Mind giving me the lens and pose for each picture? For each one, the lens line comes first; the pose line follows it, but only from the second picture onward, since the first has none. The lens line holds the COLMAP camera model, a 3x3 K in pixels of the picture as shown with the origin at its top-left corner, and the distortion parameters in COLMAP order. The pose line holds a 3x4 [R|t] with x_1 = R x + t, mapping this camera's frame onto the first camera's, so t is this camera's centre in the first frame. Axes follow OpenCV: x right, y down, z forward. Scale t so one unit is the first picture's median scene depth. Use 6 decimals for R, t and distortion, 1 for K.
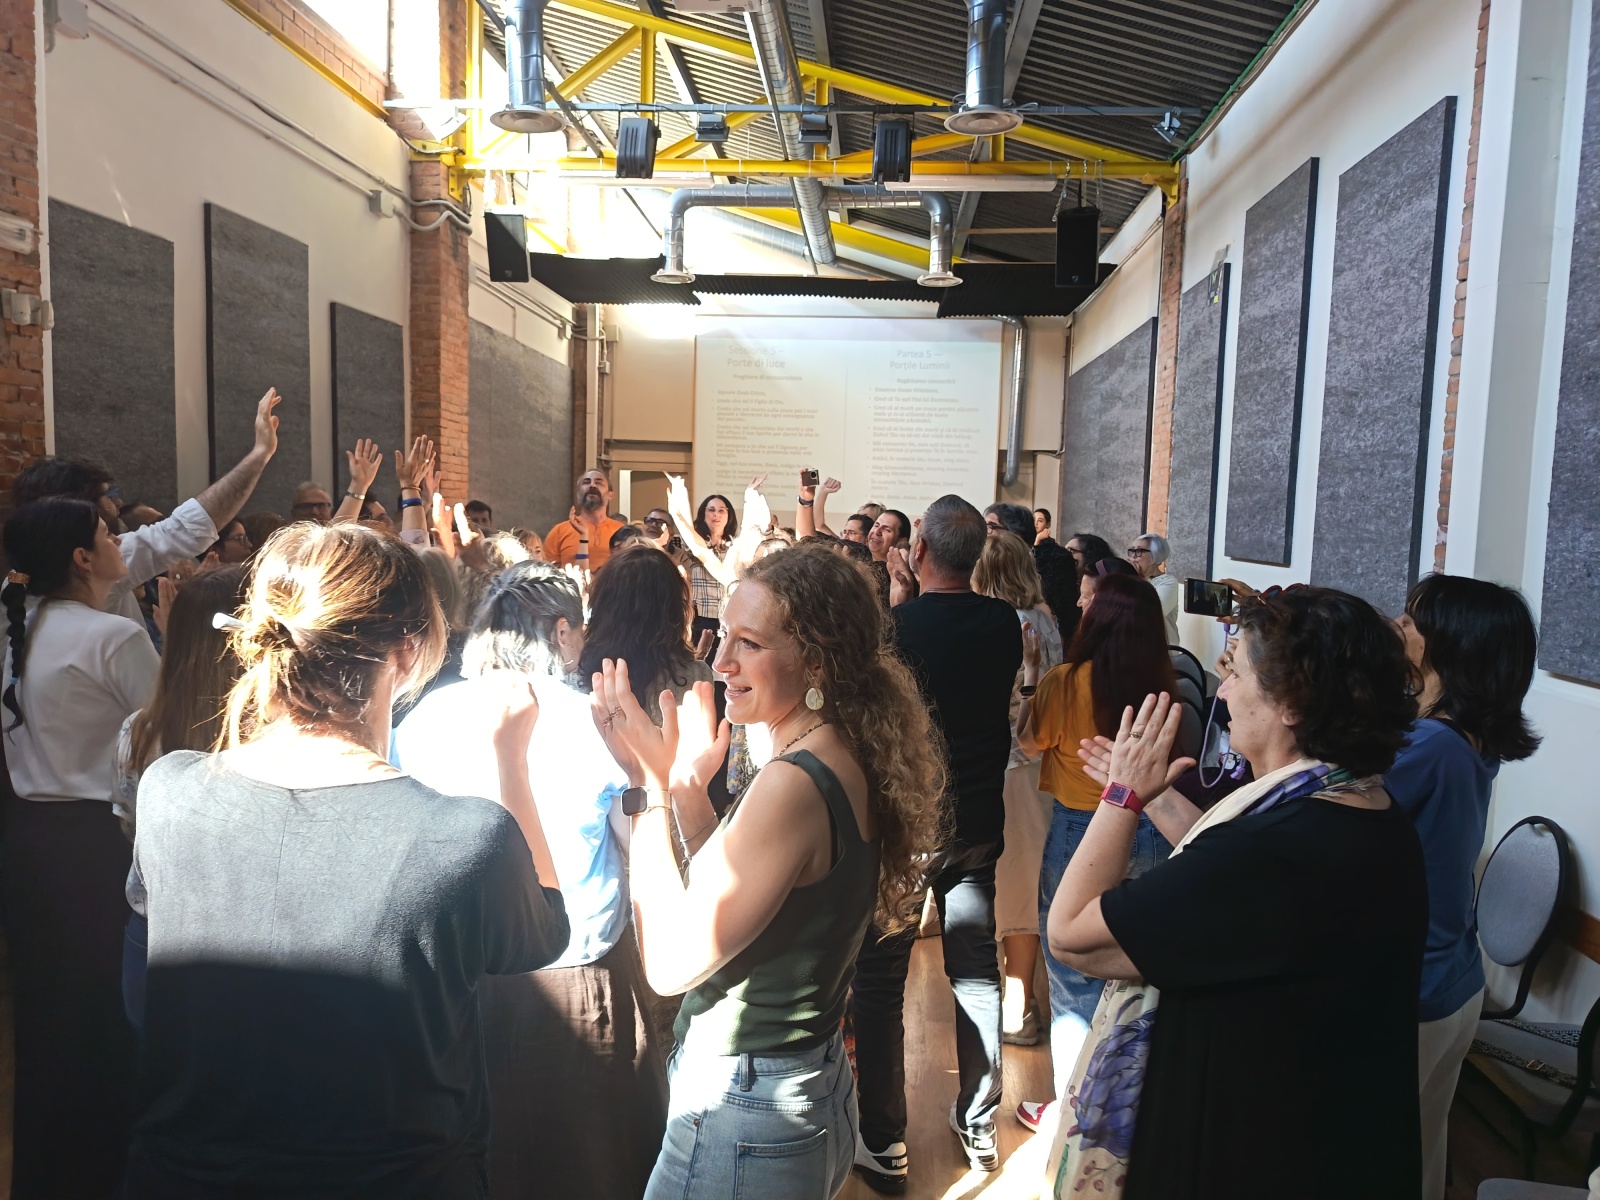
lens RADIAL K [[1108.0, 0, 798.5], [0, 1108.0, 597.4], [0, 0, 1]] dist [0.069466, -0.037429]
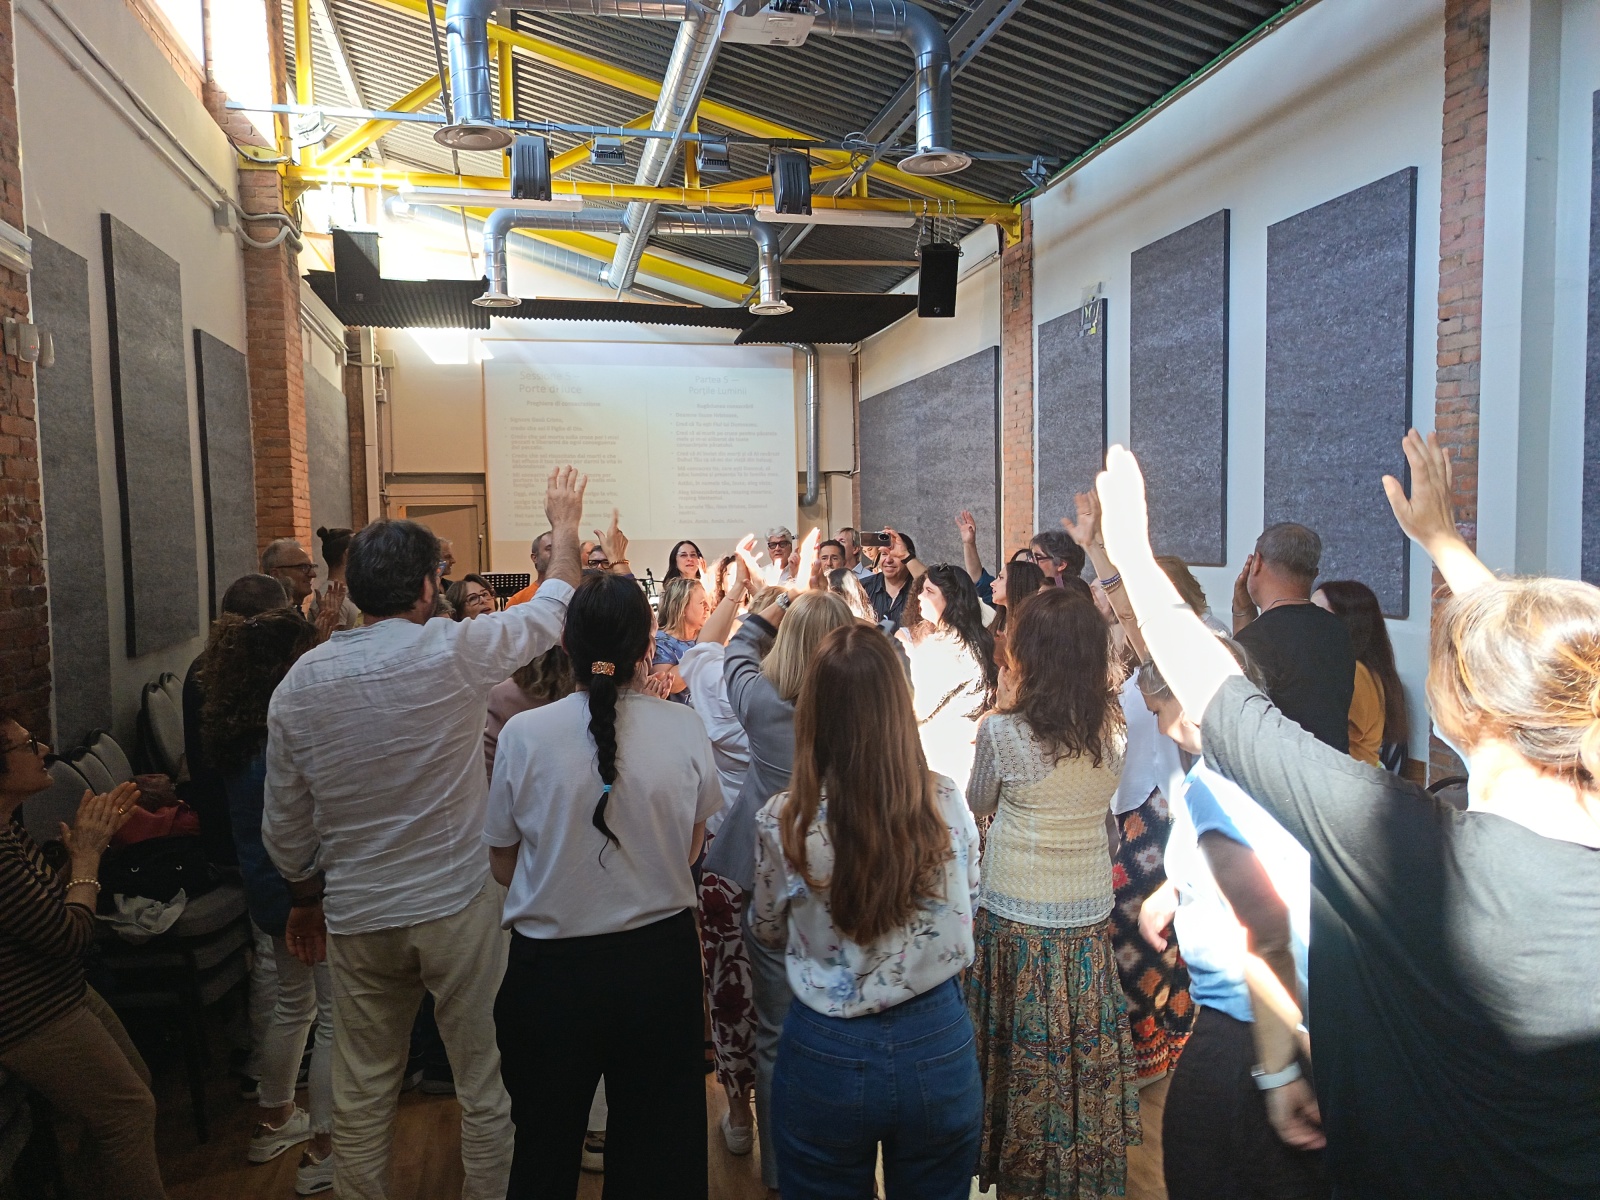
lens RADIAL K [[1108.0, 0, 786.4], [0, 1108.0, 604.1], [0, 0, 1]] dist [0.069466, -0.037429]
pose [[0.953099, -0.069011, 0.294685, -0.215566], [0.072807, 0.997344, -0.001918, -0.013234], [-0.293770, 0.023283, 0.955593, 0.032073]]
